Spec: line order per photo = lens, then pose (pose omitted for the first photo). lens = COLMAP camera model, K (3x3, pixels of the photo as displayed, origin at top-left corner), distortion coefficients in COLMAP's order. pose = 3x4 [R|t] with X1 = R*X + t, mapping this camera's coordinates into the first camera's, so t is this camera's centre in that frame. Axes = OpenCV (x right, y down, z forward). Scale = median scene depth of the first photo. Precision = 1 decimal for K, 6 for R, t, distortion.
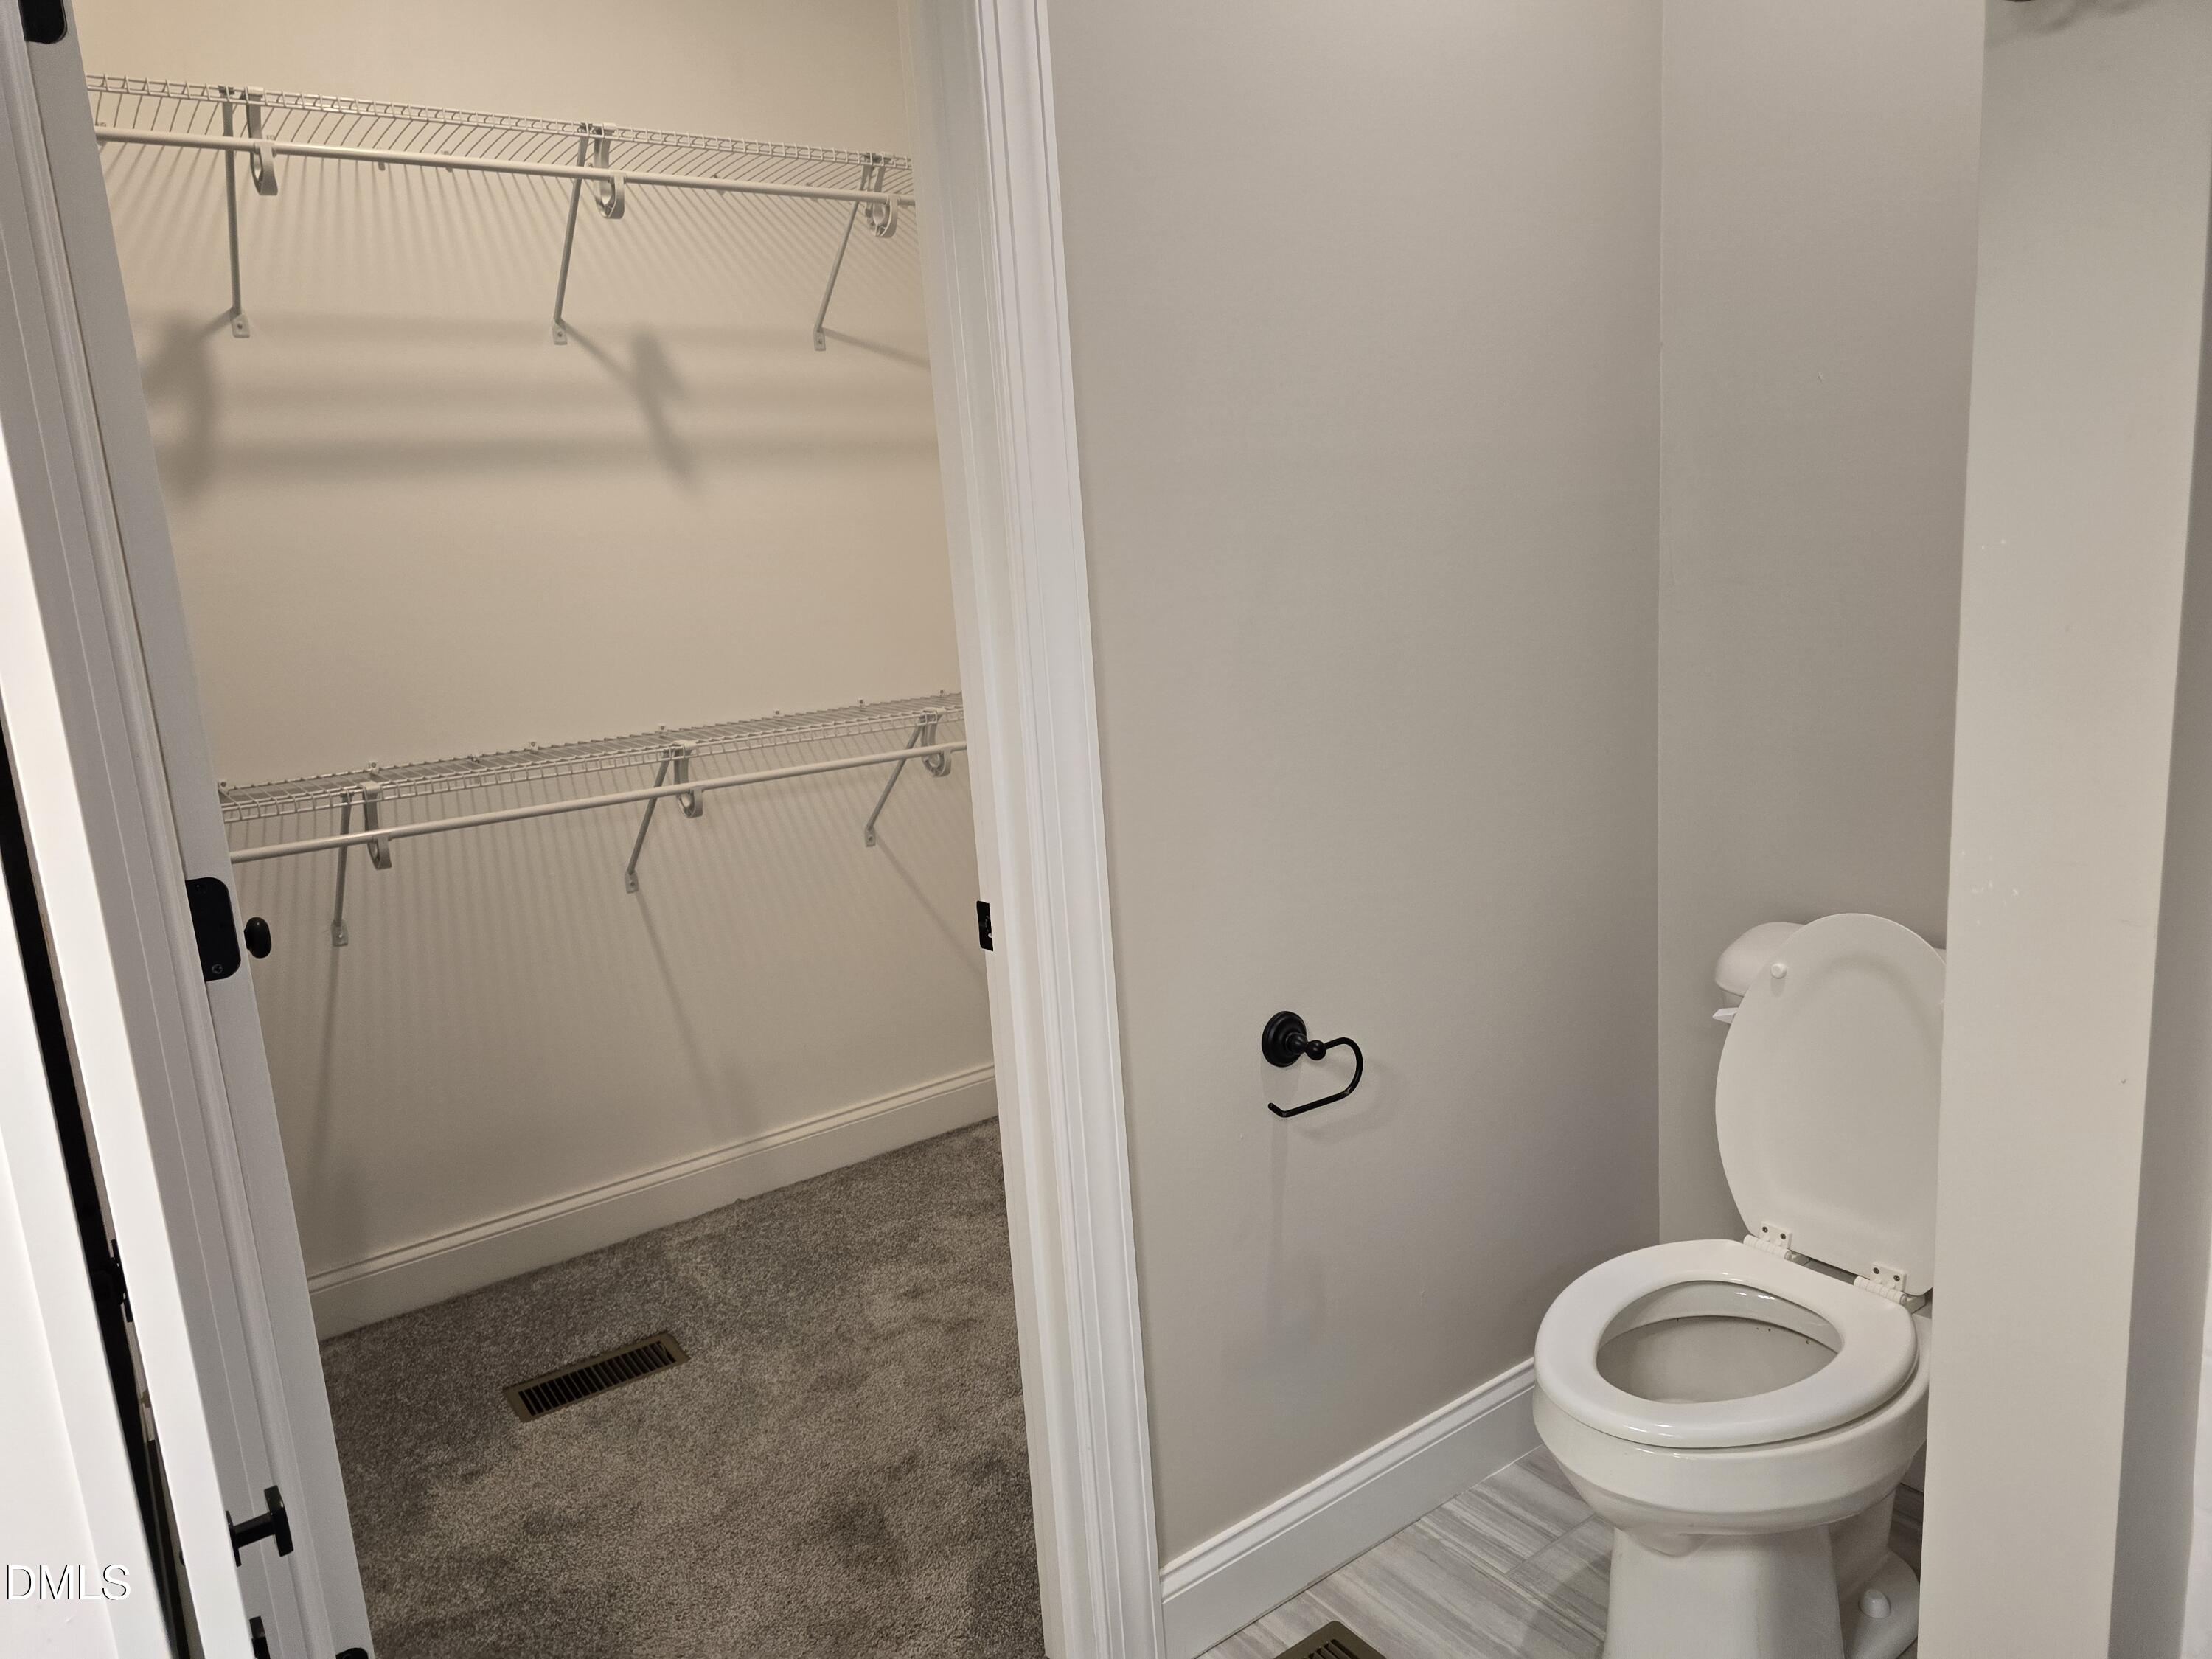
lens RADIAL K [[1489.3, 0, 1091.3], [0, 1489.3, 821.0], [0, 0, 1]] dist [0.067122, -0.060650]
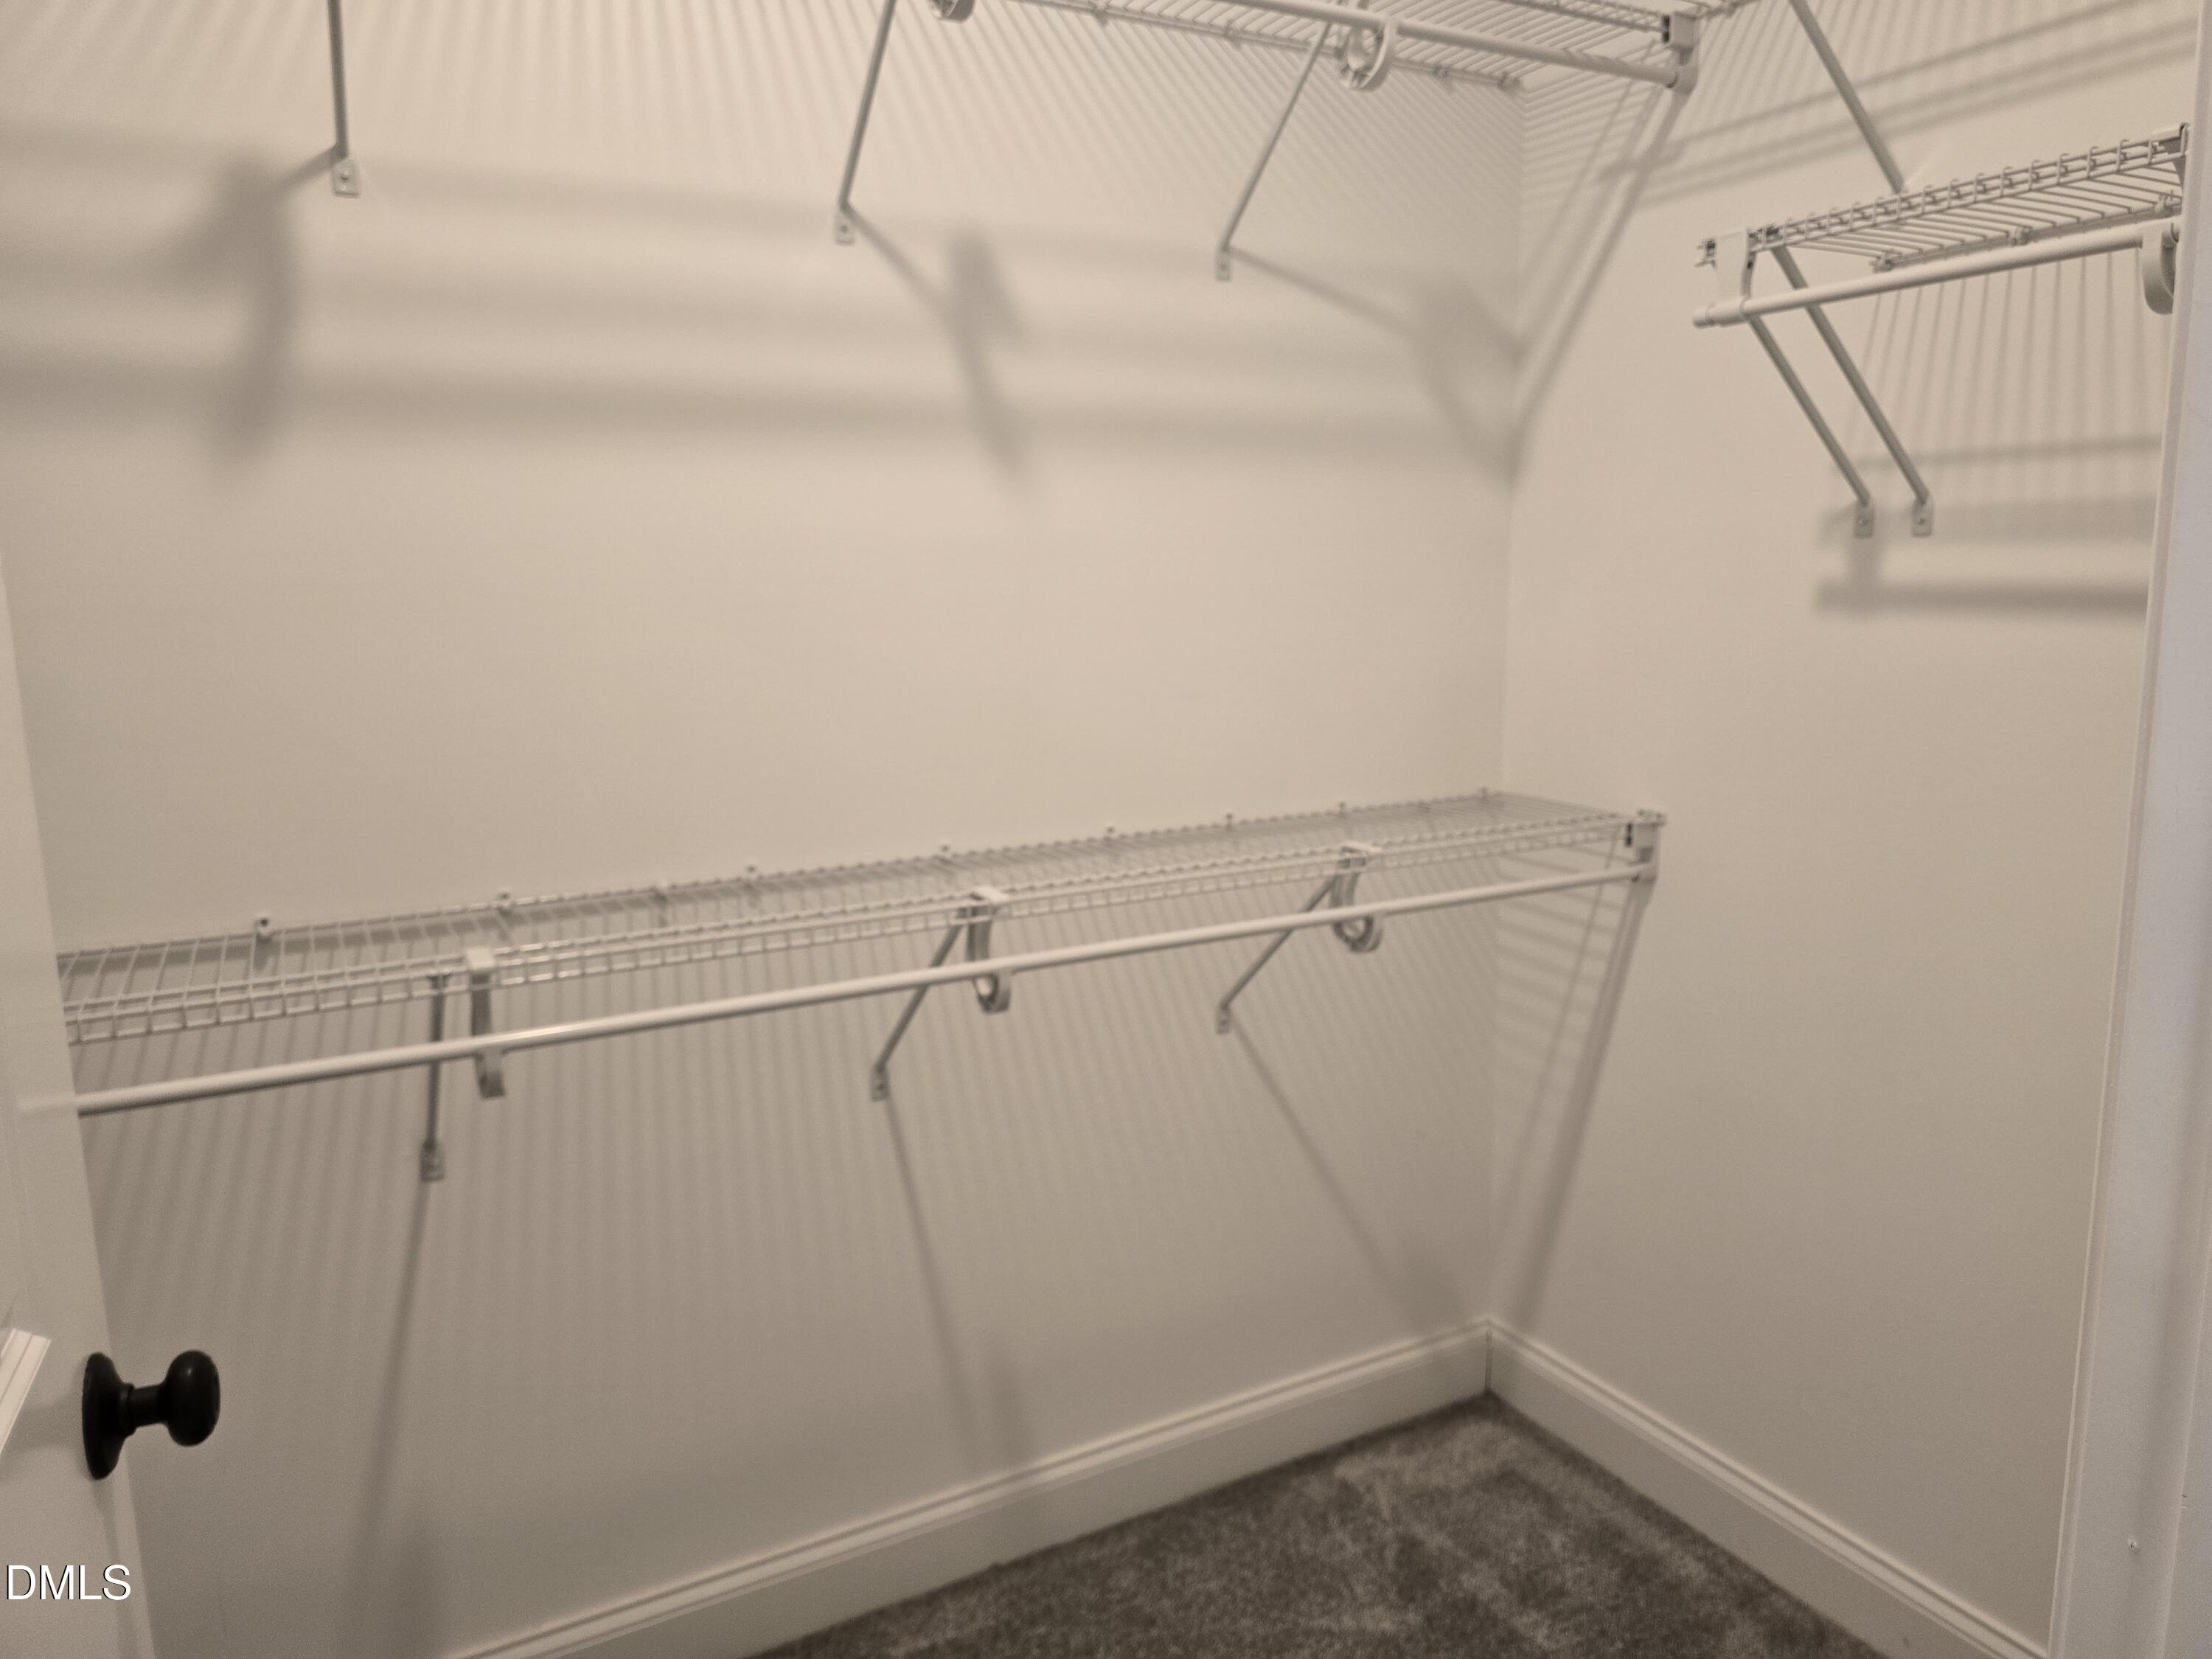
lens RADIAL K [[1489.3, 0, 1111.0], [0, 1489.3, 830.7], [0, 0, 1]] dist [0.067122, -0.060650]
pose [[0.991888, 0.074744, -0.102814, -0.154675], [-0.075368, 0.997153, -0.002196, -0.077127], [0.102357, 0.009927, 0.994698, 0.379875]]
